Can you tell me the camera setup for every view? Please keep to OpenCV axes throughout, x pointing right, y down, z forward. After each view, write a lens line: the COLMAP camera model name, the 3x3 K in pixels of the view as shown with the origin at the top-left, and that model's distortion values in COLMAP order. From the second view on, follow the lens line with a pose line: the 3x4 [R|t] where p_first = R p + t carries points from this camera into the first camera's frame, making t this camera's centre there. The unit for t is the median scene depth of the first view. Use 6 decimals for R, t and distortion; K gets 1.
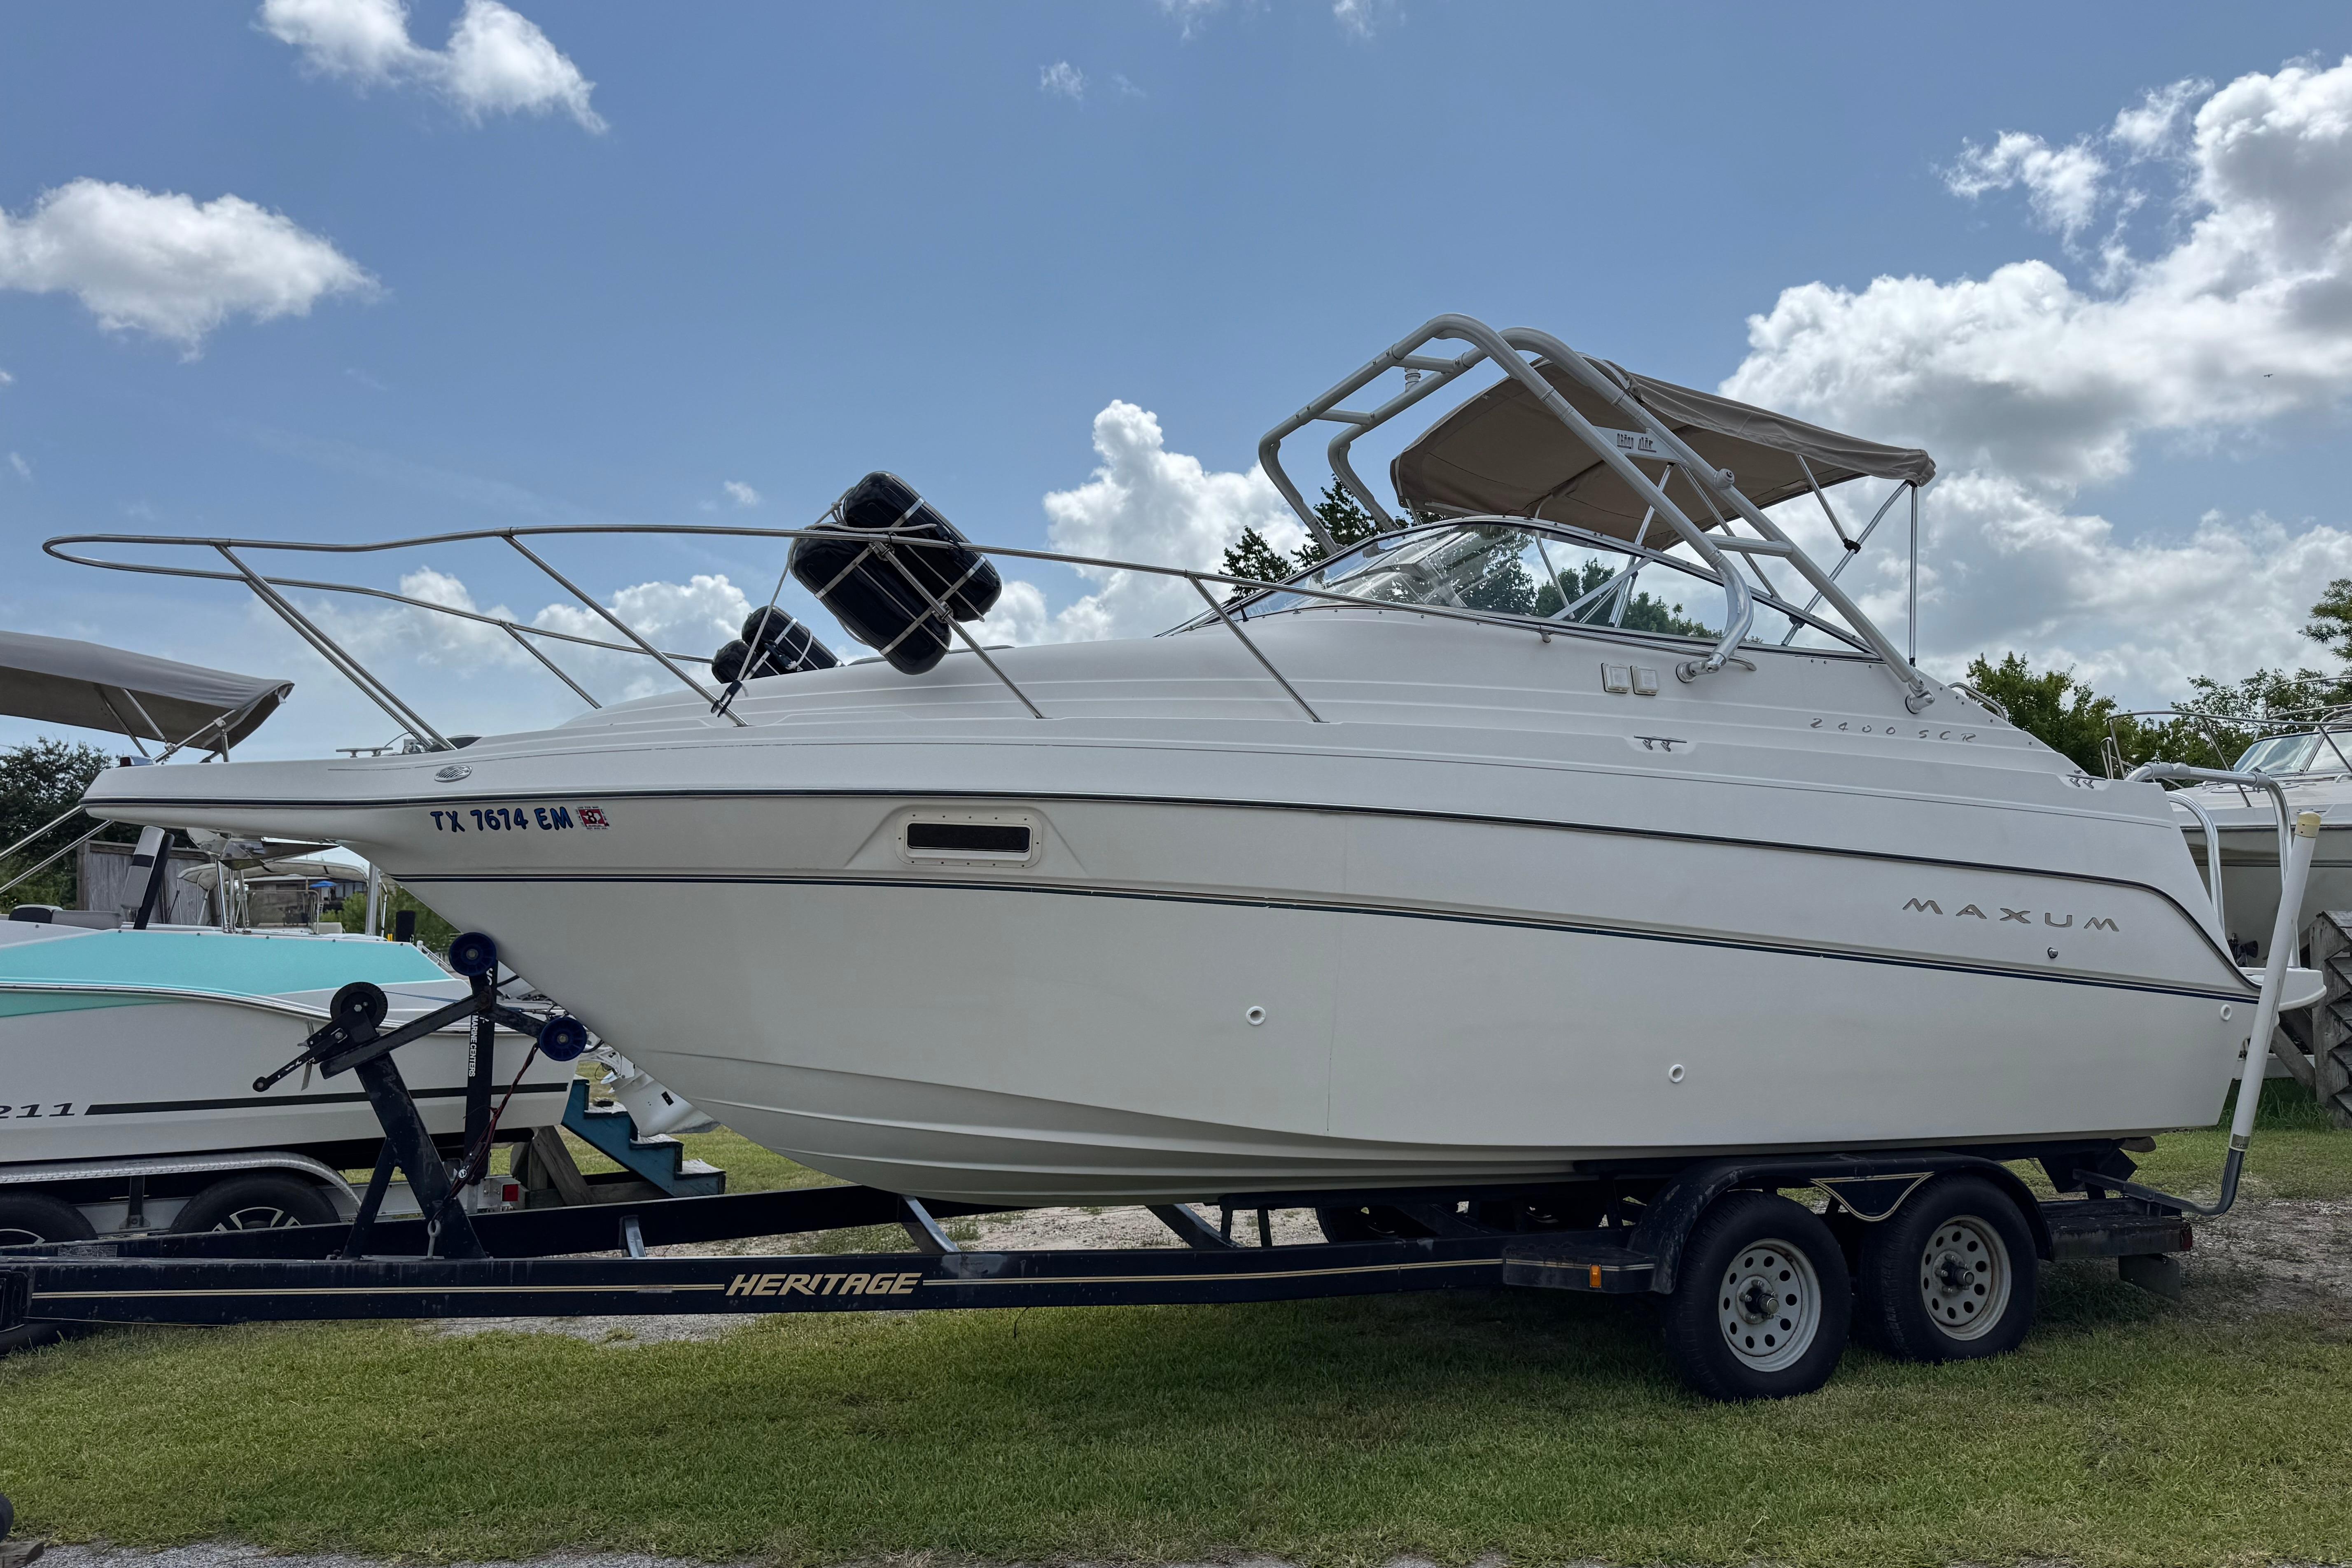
lens RADIAL K [[1727.0, 0, 1132.1], [0, 1727.0, 776.5], [0, 0, 1]] dist [0.103960, -0.204941]
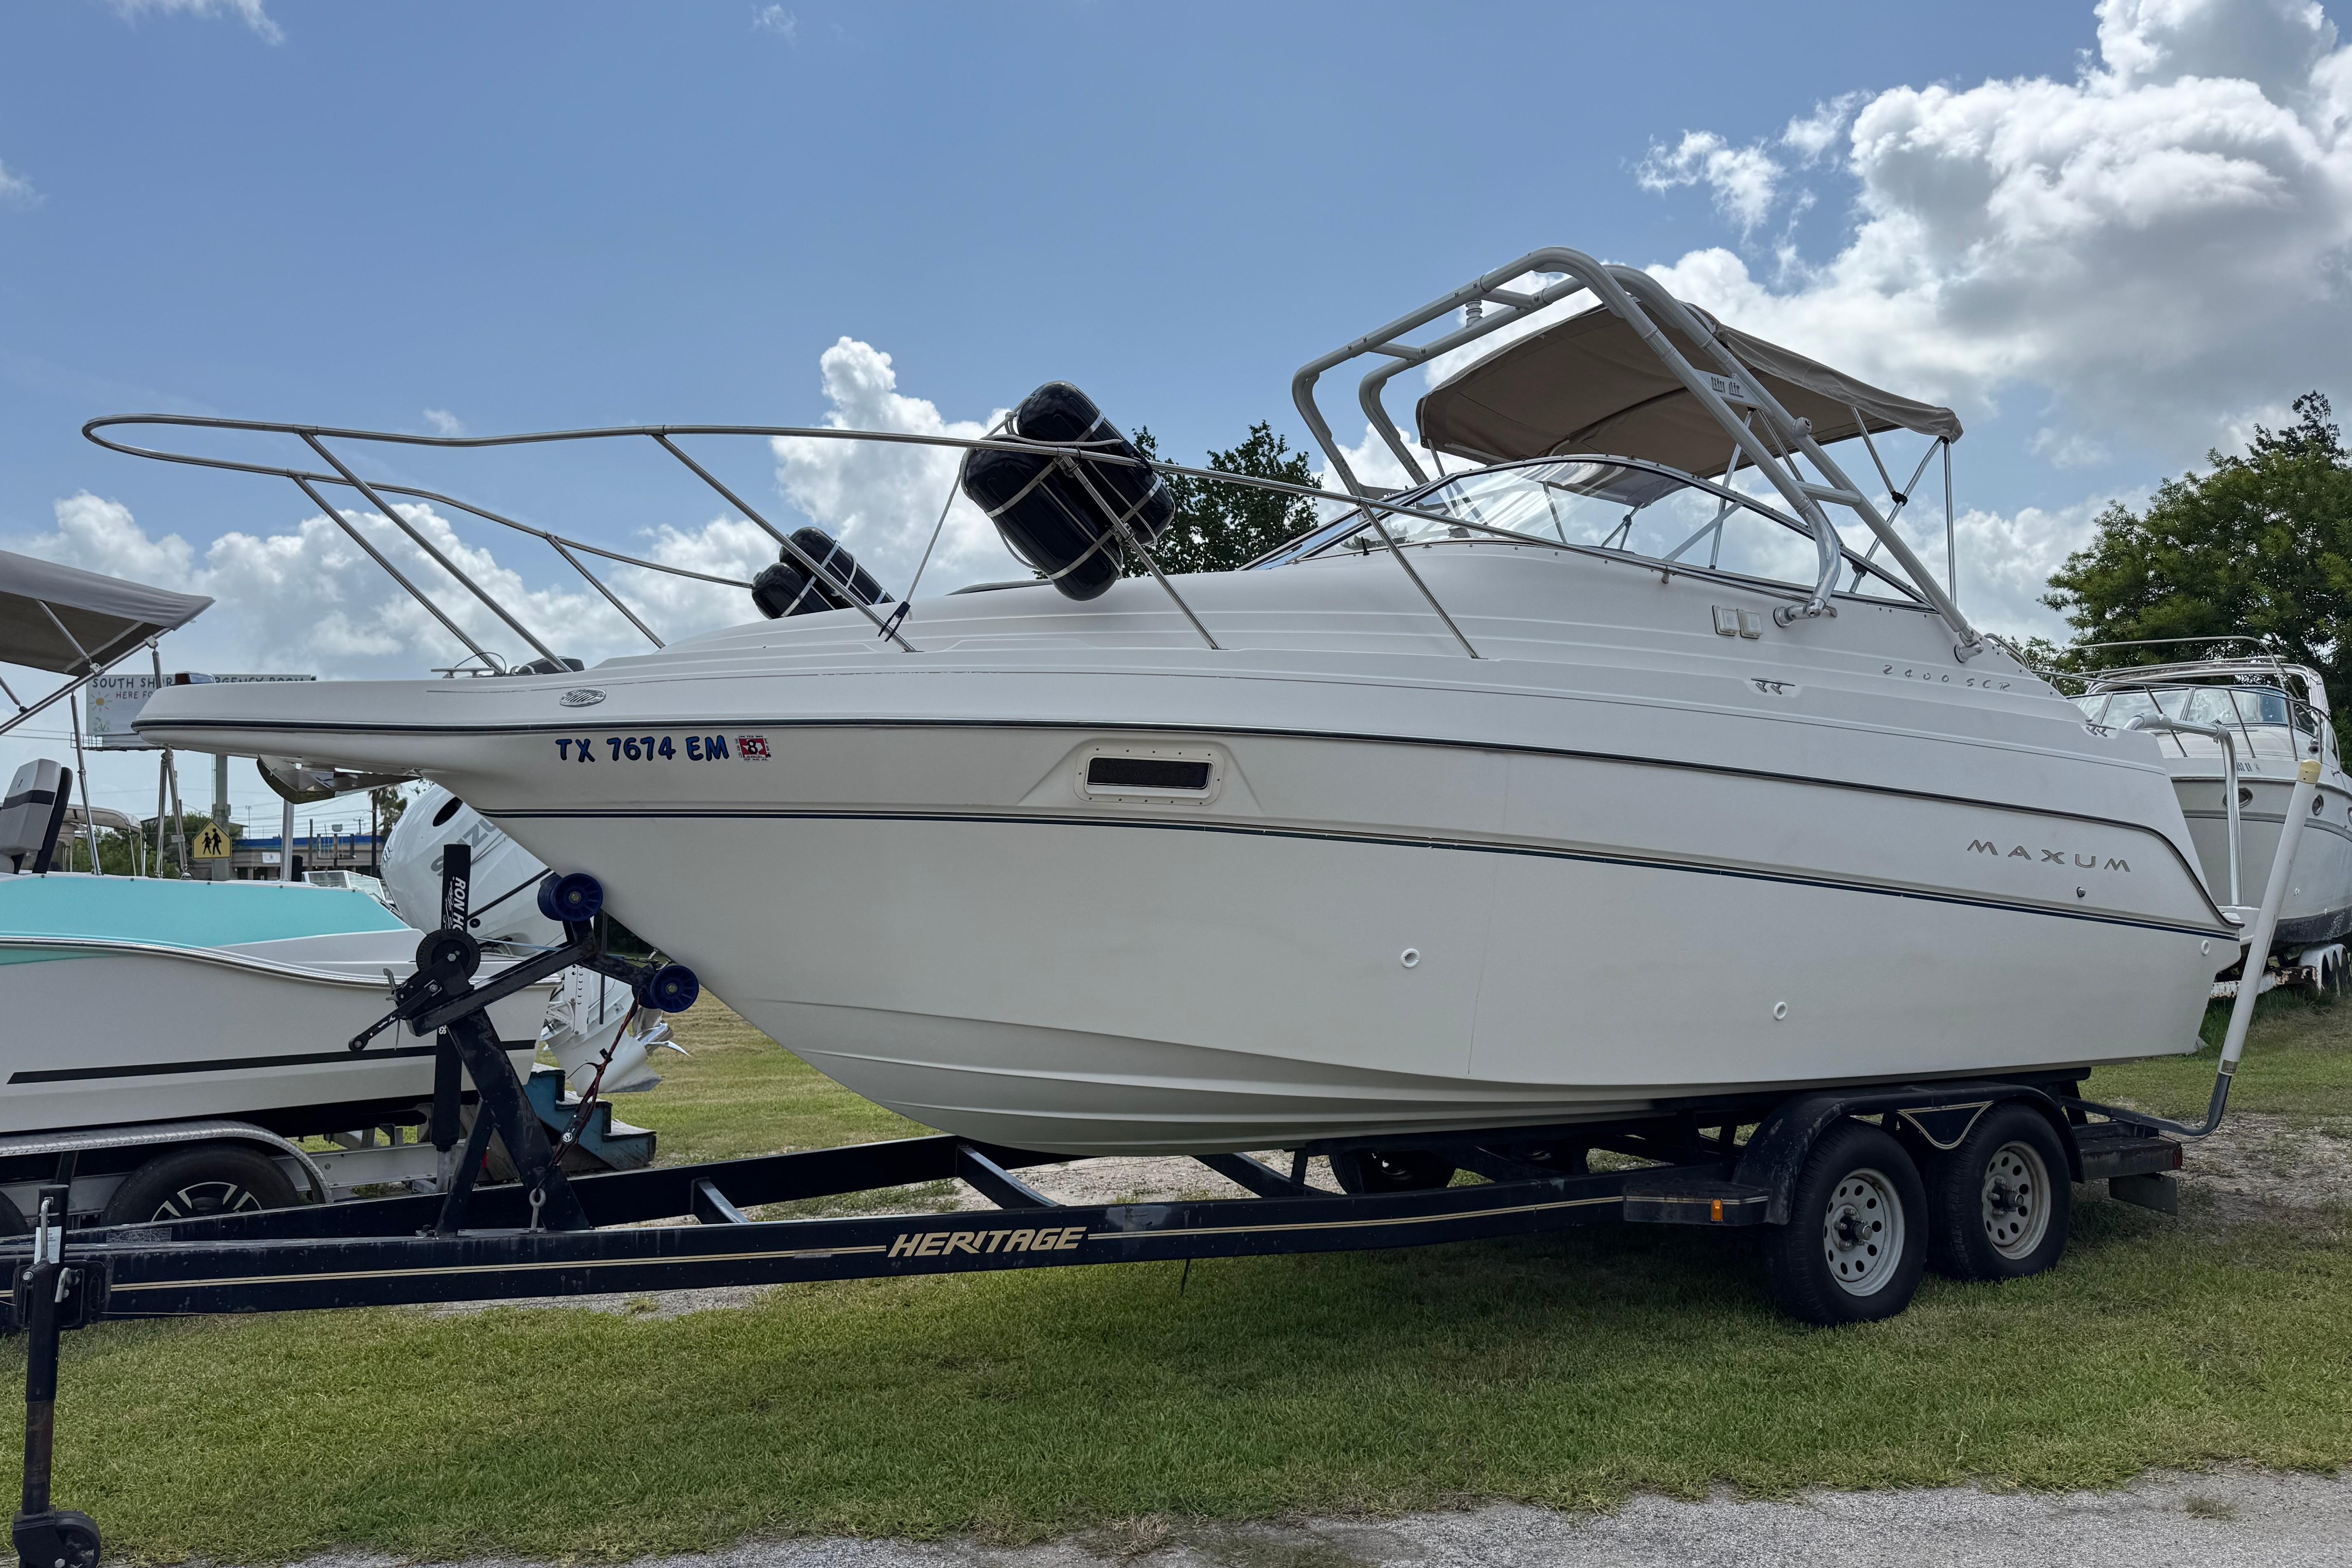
lens RADIAL K [[1729.5, 0, 1145.1], [0, 1729.5, 788.4], [0, 0, 1]] dist [0.148217, -0.318378]
pose [[0.987608, 0.005854, 0.156834, -0.222551], [-0.011157, 0.999395, 0.032952, 0.011168], [-0.156546, -0.034293, 0.987075, 0.051681]]
